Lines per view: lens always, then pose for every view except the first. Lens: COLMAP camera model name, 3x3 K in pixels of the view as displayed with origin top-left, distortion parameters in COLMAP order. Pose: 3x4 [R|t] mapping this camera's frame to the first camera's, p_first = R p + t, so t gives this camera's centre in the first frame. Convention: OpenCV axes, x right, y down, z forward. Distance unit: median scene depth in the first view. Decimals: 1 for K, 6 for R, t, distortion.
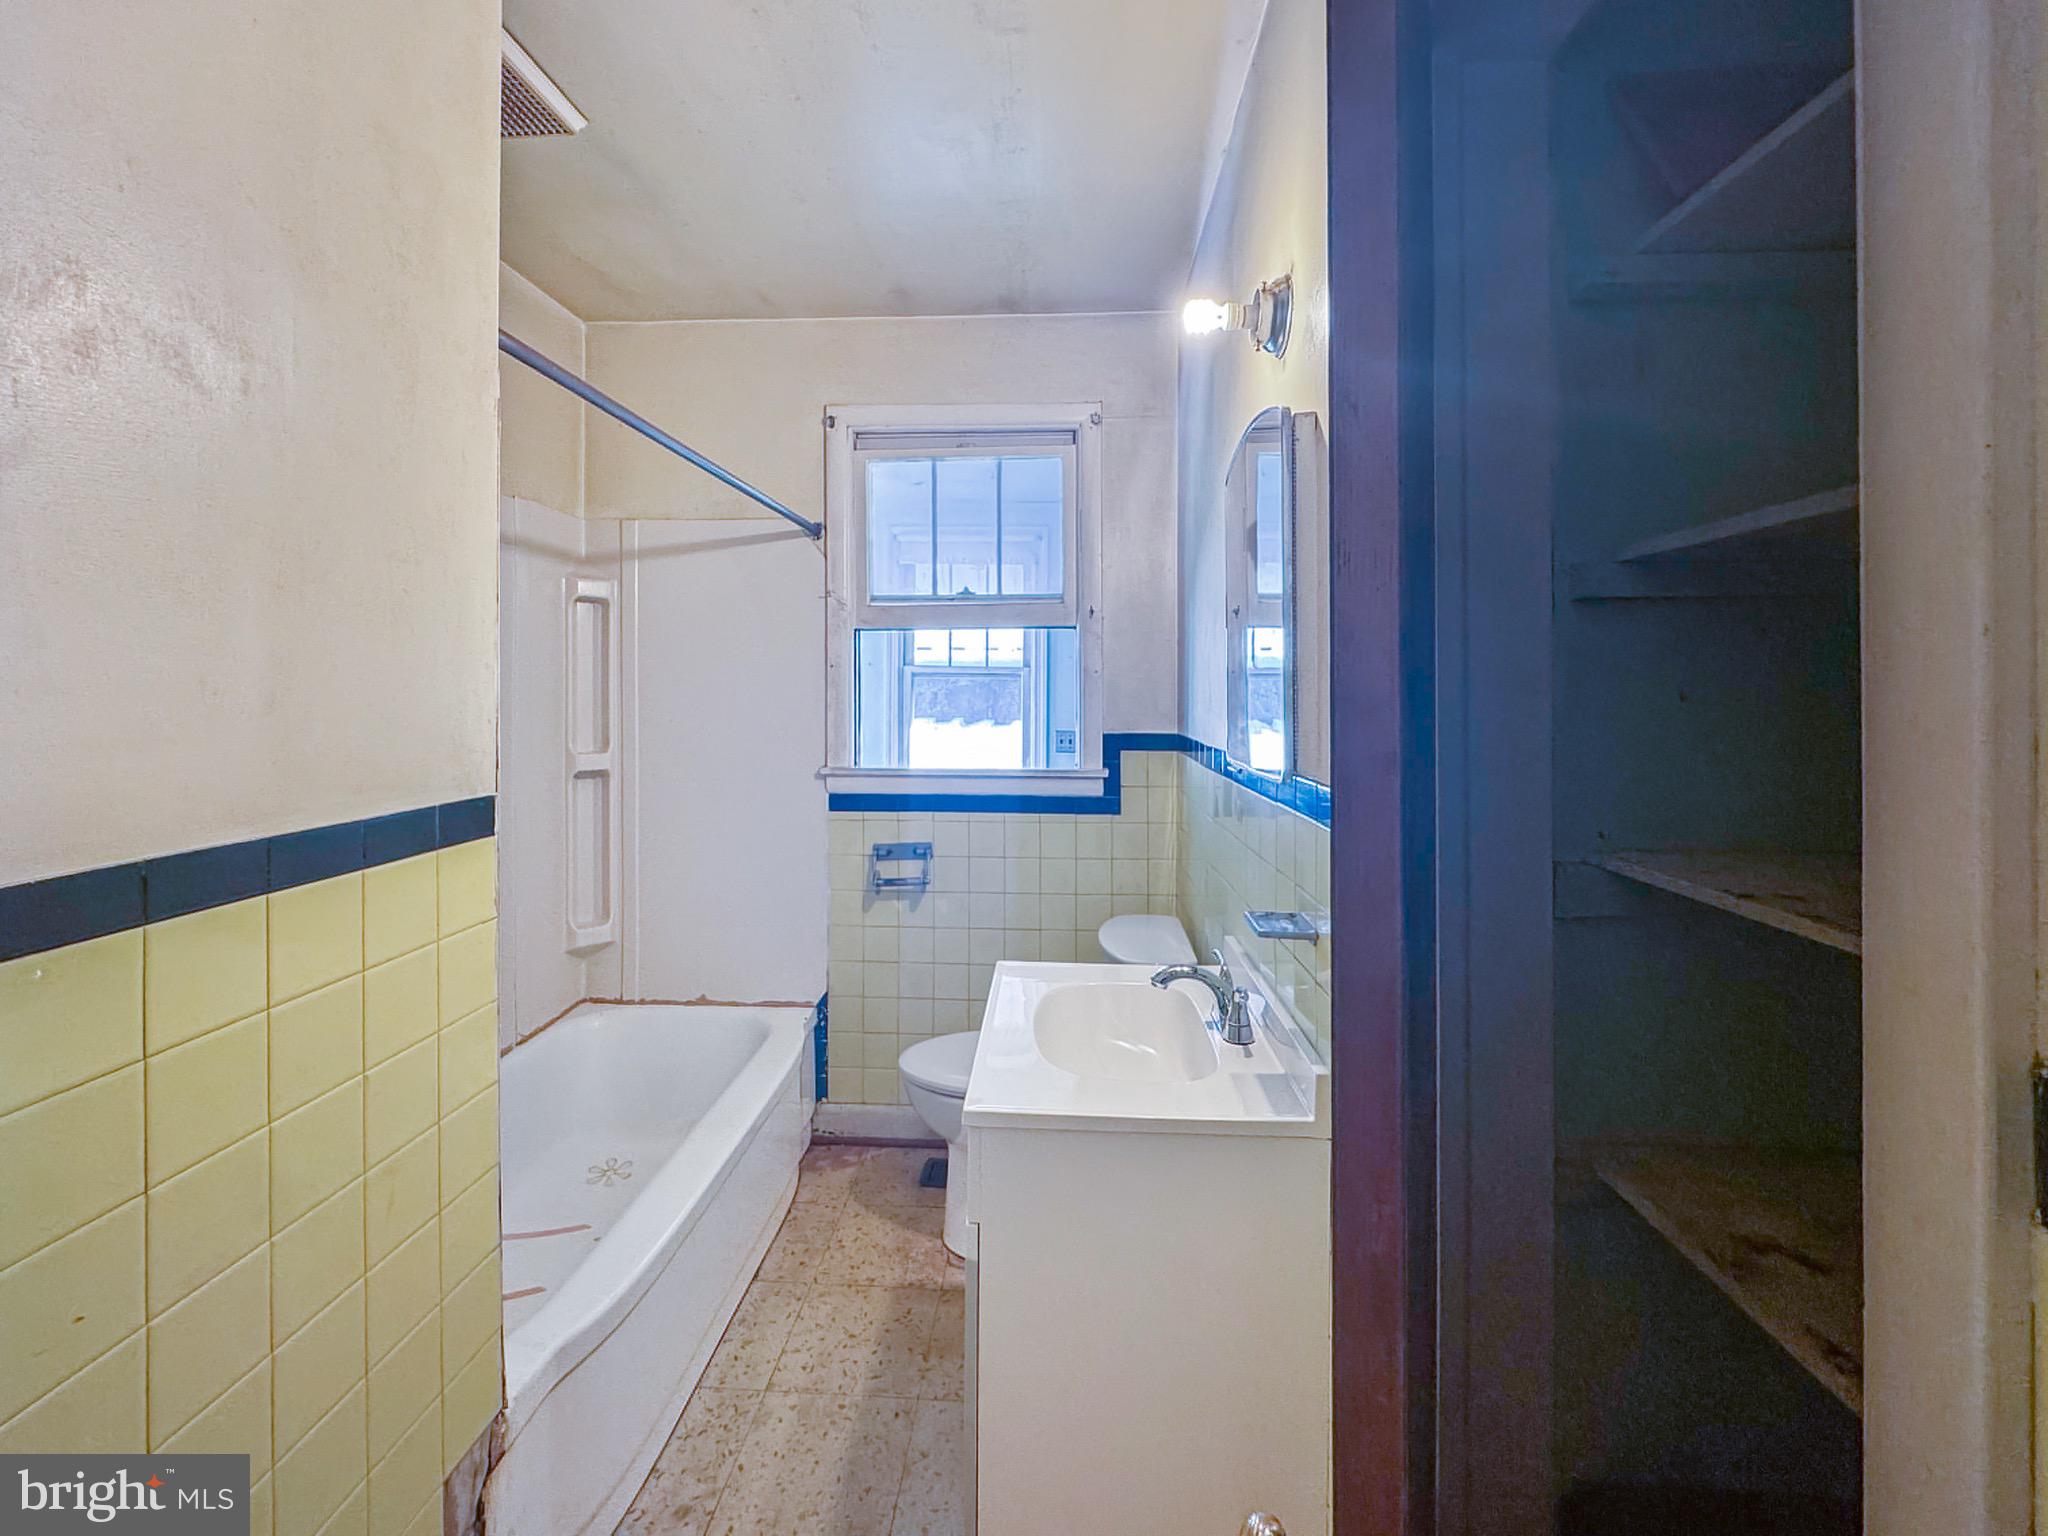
lens RADIAL K [[858.3, 0, 1016.4], [0, 858.3, 682.6], [0, 0, 1]] dist [-0.001197, 0.000093]
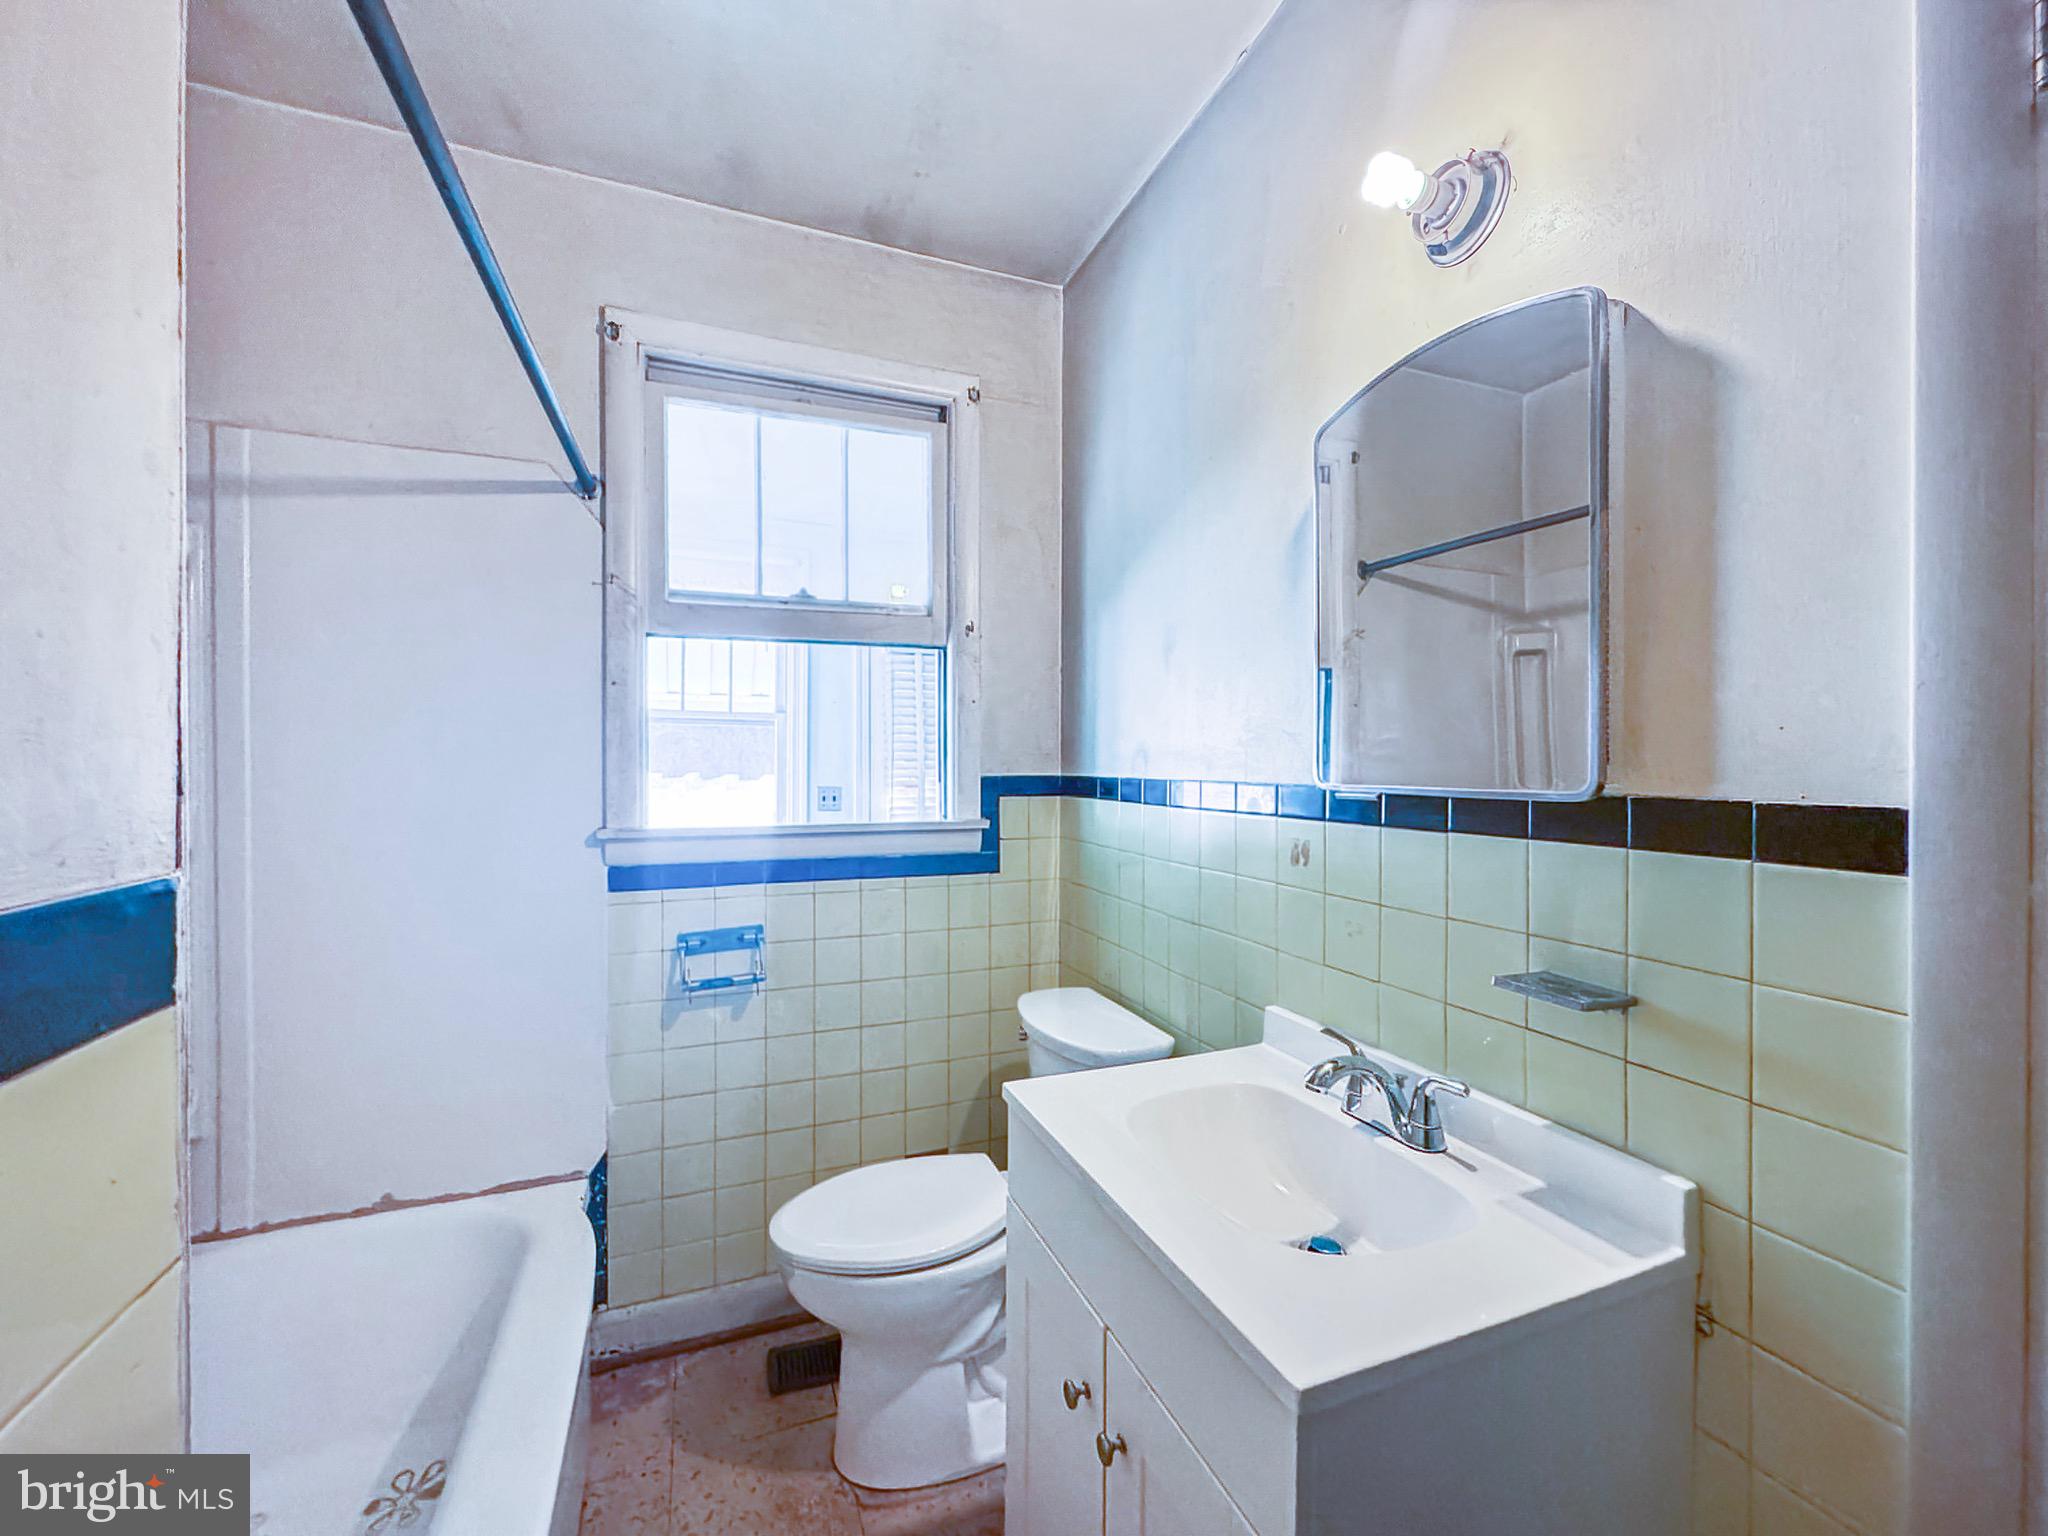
lens RADIAL K [[827.3, 0, 1023.0], [0, 827.3, 757.2], [0, 0, 1]] dist [-0.002056, -0.000072]
pose [[0.908816, 0.000812, 0.417196, -0.194645], [-0.003452, 0.999979, 0.005574, 0.035924], [-0.417183, -0.006506, 0.908799, 0.253732]]
